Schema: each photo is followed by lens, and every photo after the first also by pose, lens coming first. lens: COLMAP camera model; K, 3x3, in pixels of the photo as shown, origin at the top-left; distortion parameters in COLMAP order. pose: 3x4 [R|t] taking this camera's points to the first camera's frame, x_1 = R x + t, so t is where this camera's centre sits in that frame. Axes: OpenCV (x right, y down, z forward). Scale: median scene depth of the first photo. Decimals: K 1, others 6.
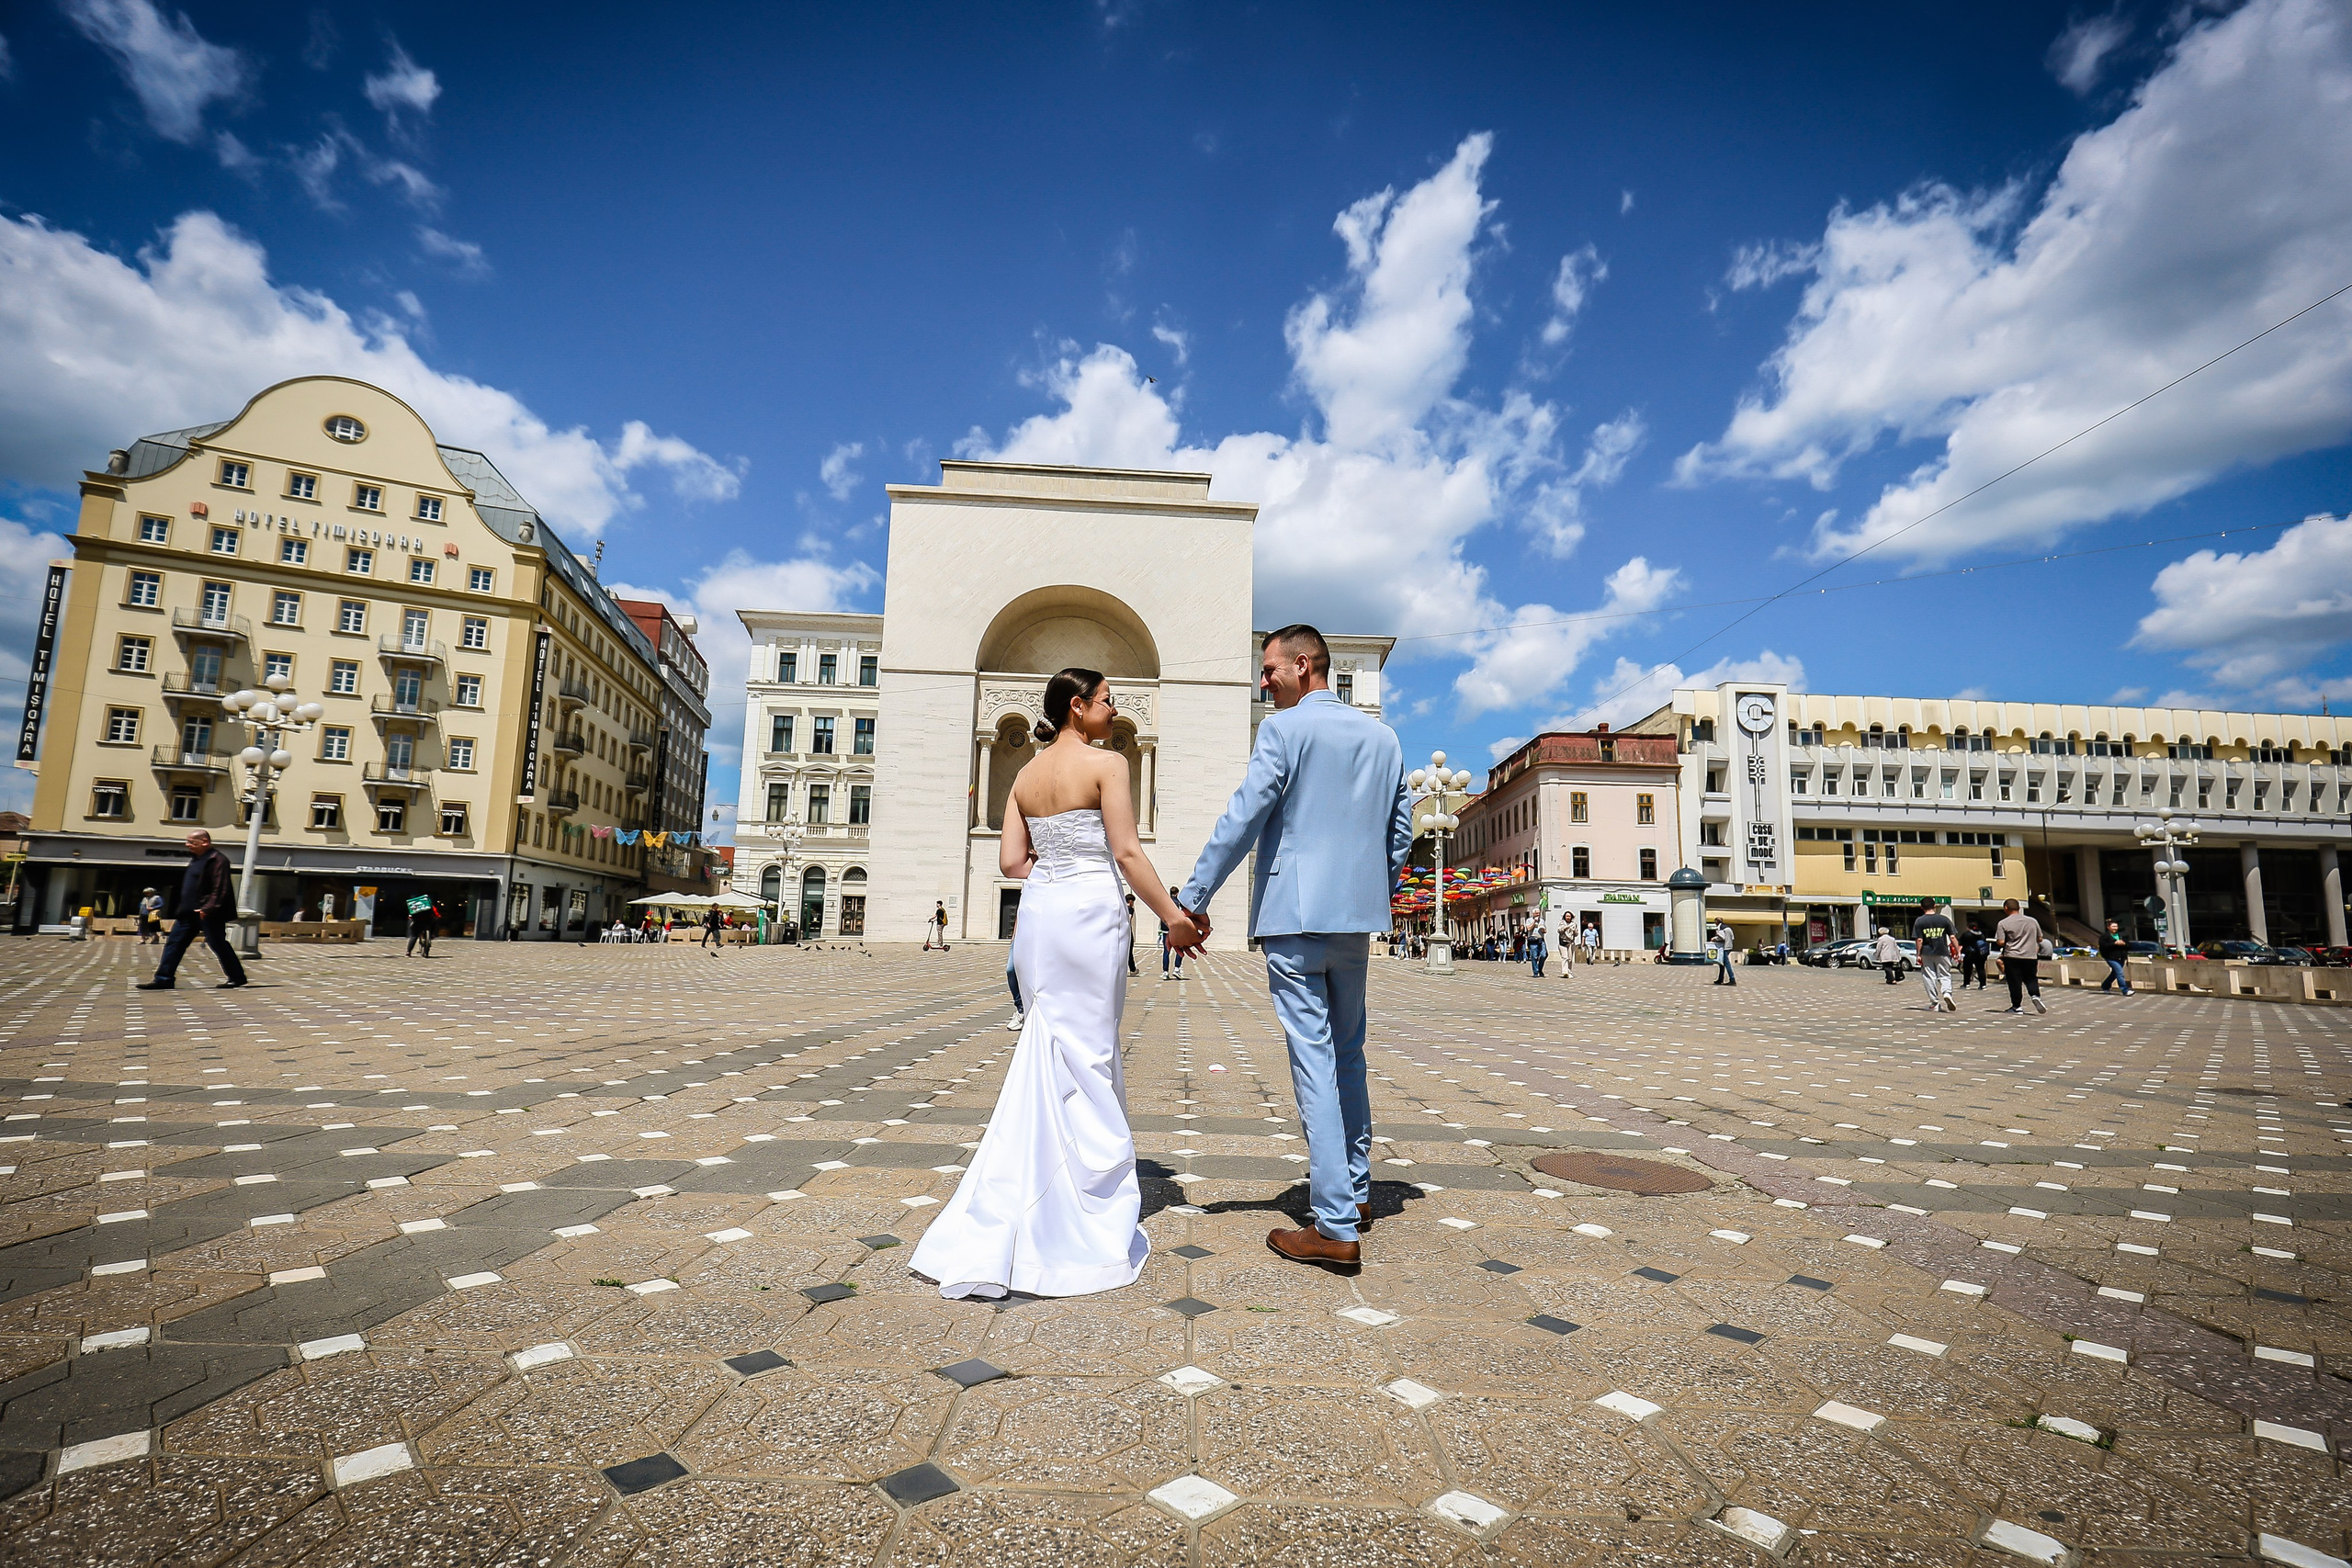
lens RADIAL K [[1048.9, 0, 1179.2], [0, 1048.9, 793.6], [0, 0, 1]] dist [0.003414, -0.000634]
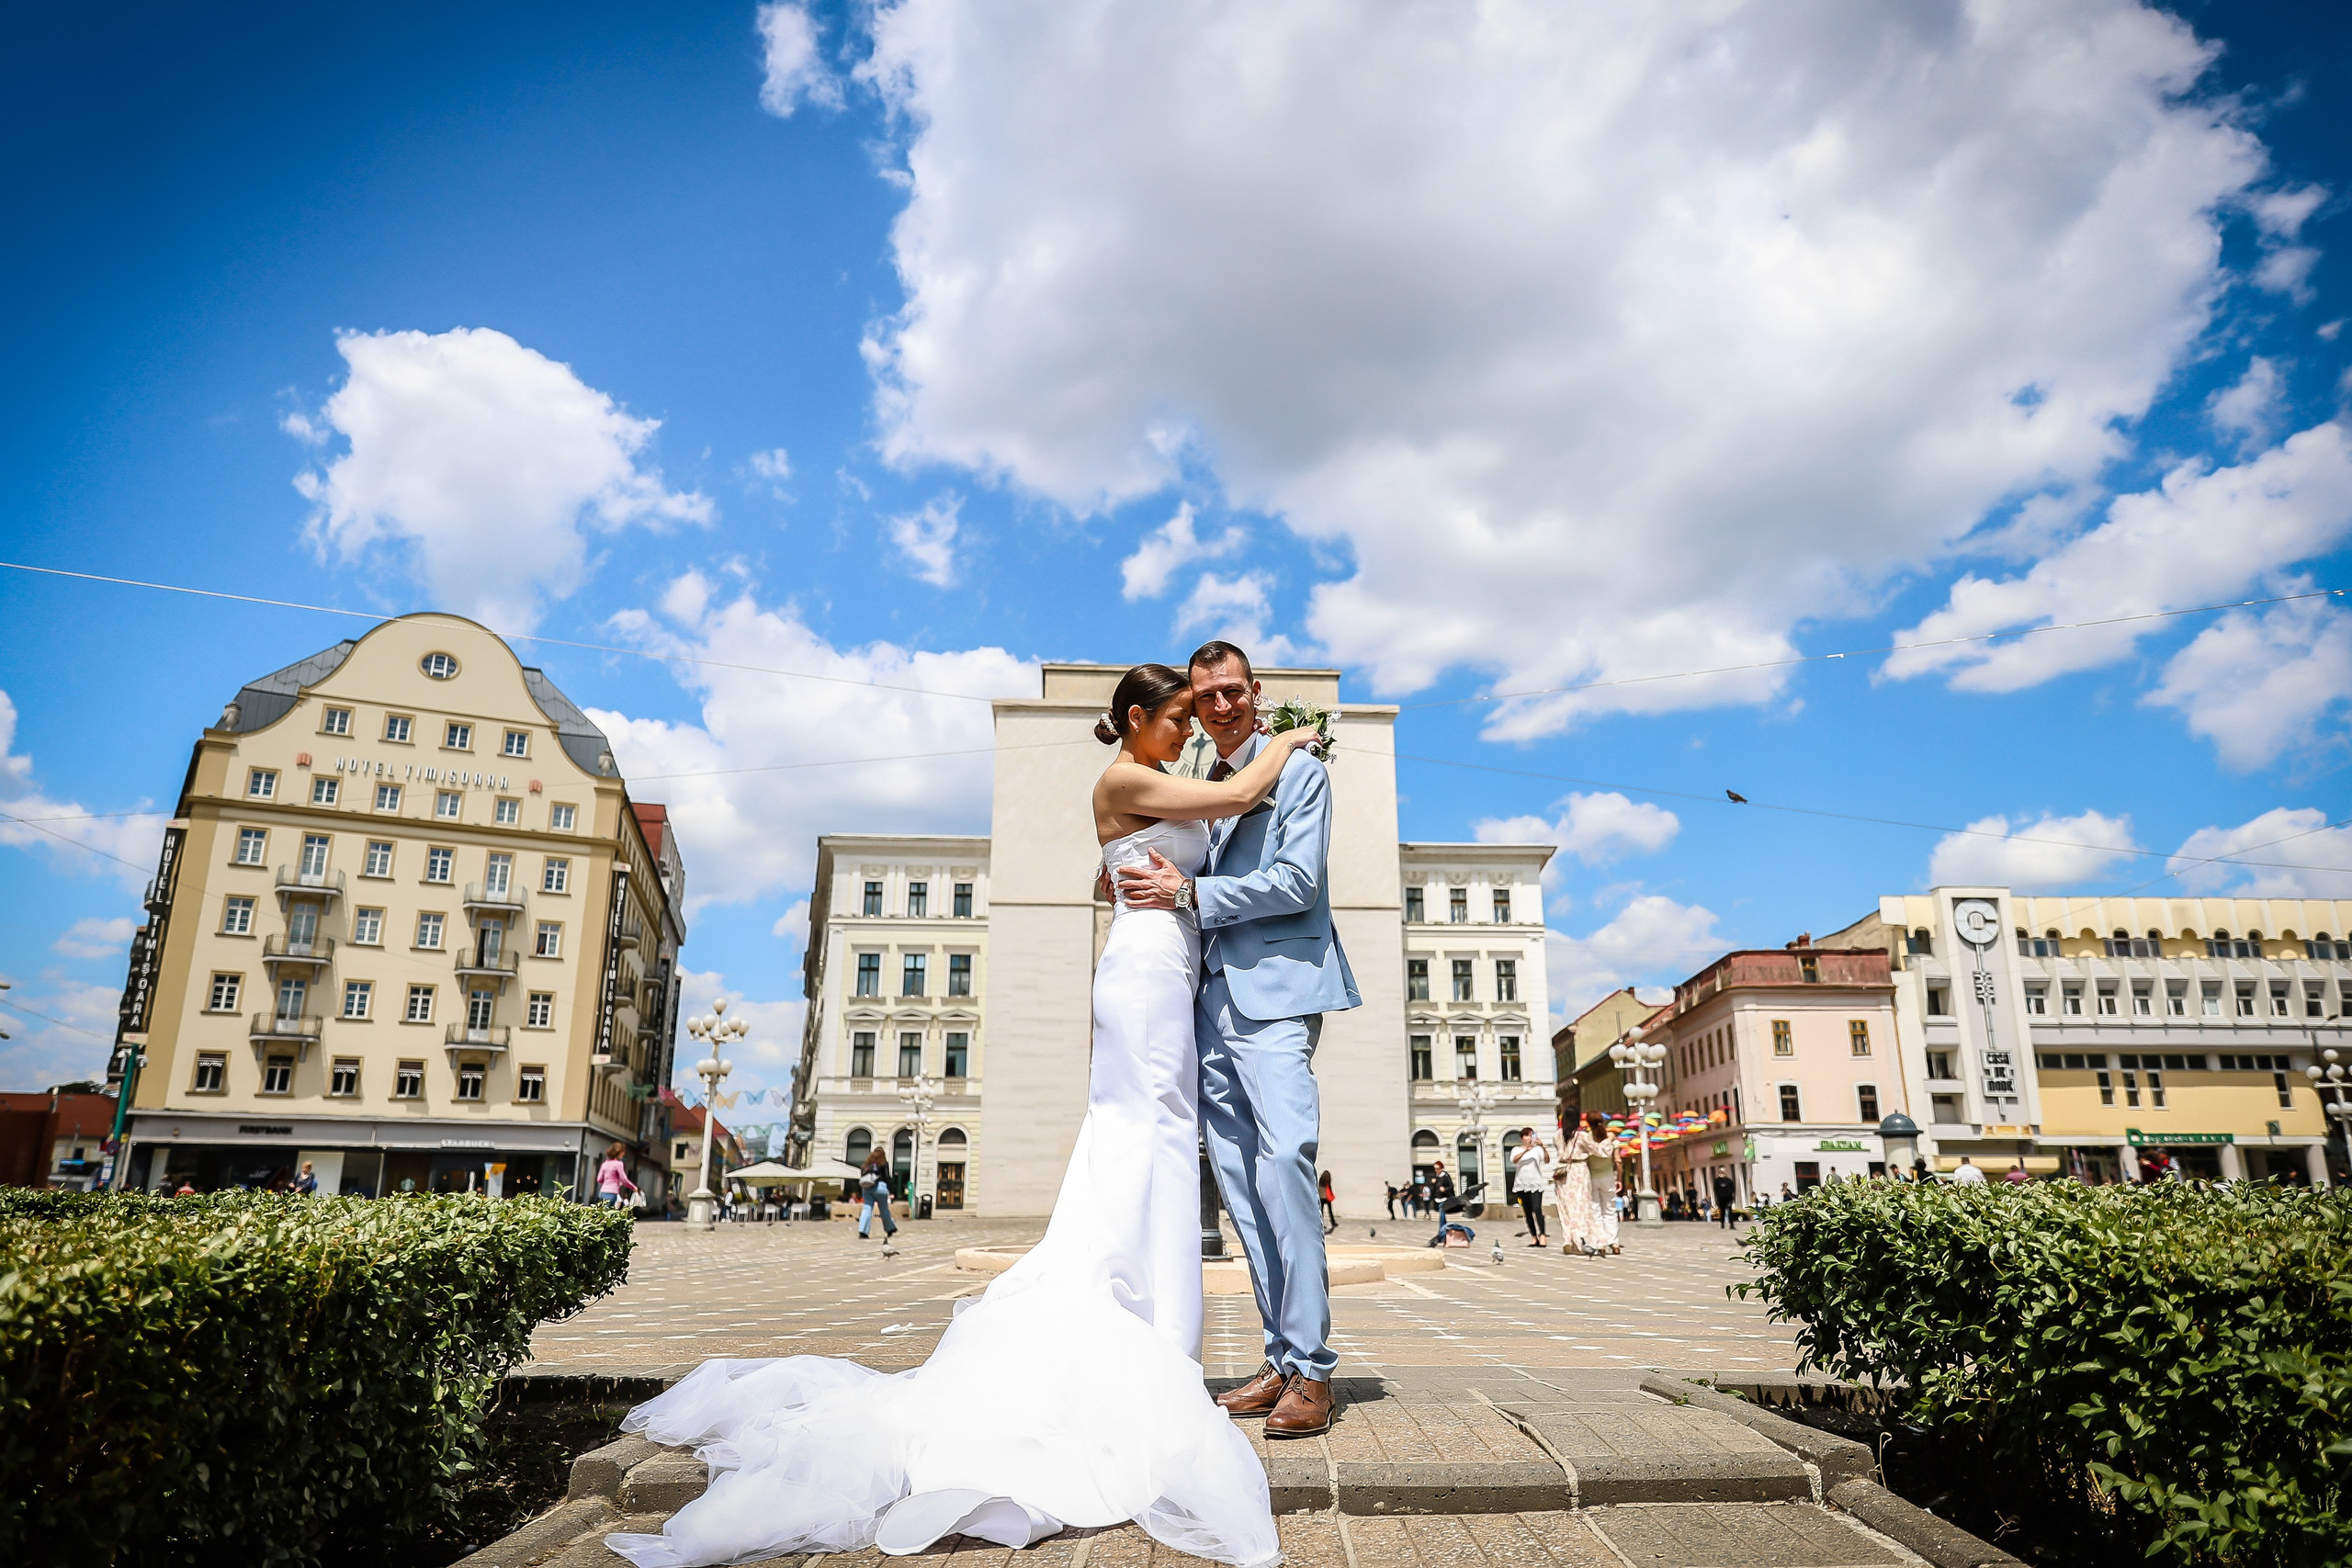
lens RADIAL K [[1573.2, 0, 1178.3], [0, 1573.2, 726.8], [0, 0, 1]] dist [-0.012913, 0.009967]
pose [[0.999666, -0.024180, -0.009110, -0.098035], [0.022335, 0.985898, -0.165852, -0.036208], [0.012992, 0.165594, 0.986108, -0.323966]]
